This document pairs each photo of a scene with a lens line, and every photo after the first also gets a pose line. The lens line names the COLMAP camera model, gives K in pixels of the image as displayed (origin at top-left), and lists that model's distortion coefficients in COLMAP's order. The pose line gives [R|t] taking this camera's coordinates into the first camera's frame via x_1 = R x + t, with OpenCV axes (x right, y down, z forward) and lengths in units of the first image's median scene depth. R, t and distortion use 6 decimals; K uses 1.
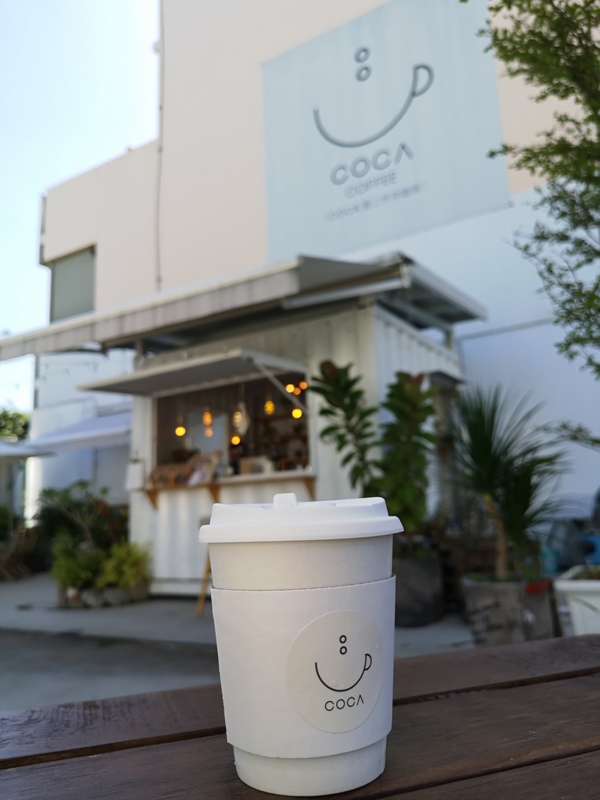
lens RADIAL K [[645.0, 0, 297.8], [0, 645.0, 385.5], [0, 0, 1]] dist [0.030450, -0.003663]
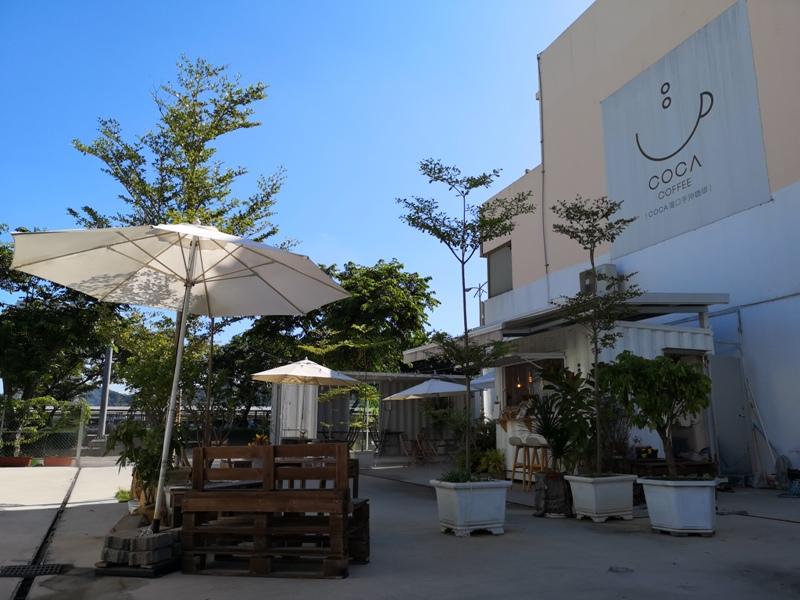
lens RADIAL K [[601.4, 0, 400.0], [0, 601.4, 300.0], [0, 0, 1]] dist [0.065279, -0.055600]
pose [[0.811025, -0.086908, -0.578520, 0.348621], [0.088137, 0.995768, -0.026030, -0.098647], [0.578334, -0.029878, 0.815253, -0.338168]]
